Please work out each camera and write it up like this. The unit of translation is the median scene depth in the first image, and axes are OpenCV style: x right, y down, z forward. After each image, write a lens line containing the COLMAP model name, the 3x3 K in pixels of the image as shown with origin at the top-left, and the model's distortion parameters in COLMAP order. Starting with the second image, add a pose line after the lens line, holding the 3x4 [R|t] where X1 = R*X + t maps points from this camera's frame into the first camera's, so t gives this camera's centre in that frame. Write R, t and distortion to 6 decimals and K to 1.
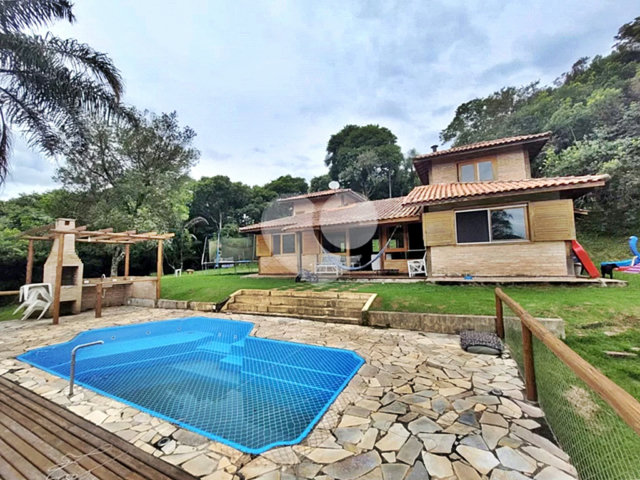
lens RADIAL K [[250.3, 0, 320.0], [0, 250.3, 240.0], [0, 0, 1]] dist [-0.001463, 0.000049]
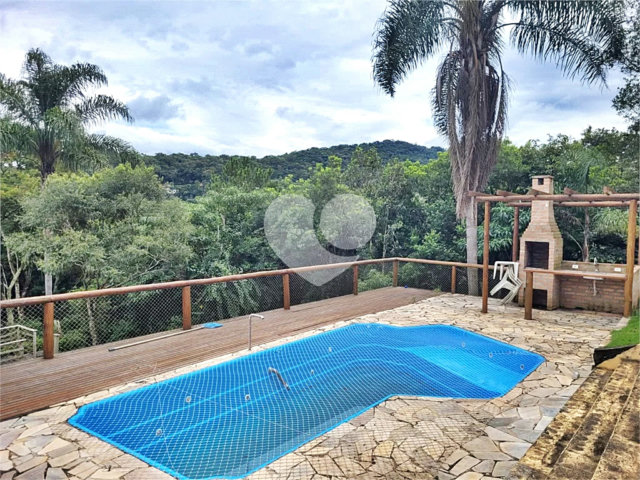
lens RADIAL K [[465.5, 0, 320.0], [0, 465.5, 240.0], [0, 0, 1]] dist [-0.008333, 0.008668]
pose [[-0.131898, 0.063597, -0.989221, 0.799201], [0.059991, 0.996623, 0.056074, -0.028501], [0.989446, -0.051949, -0.135268, 1.091675]]
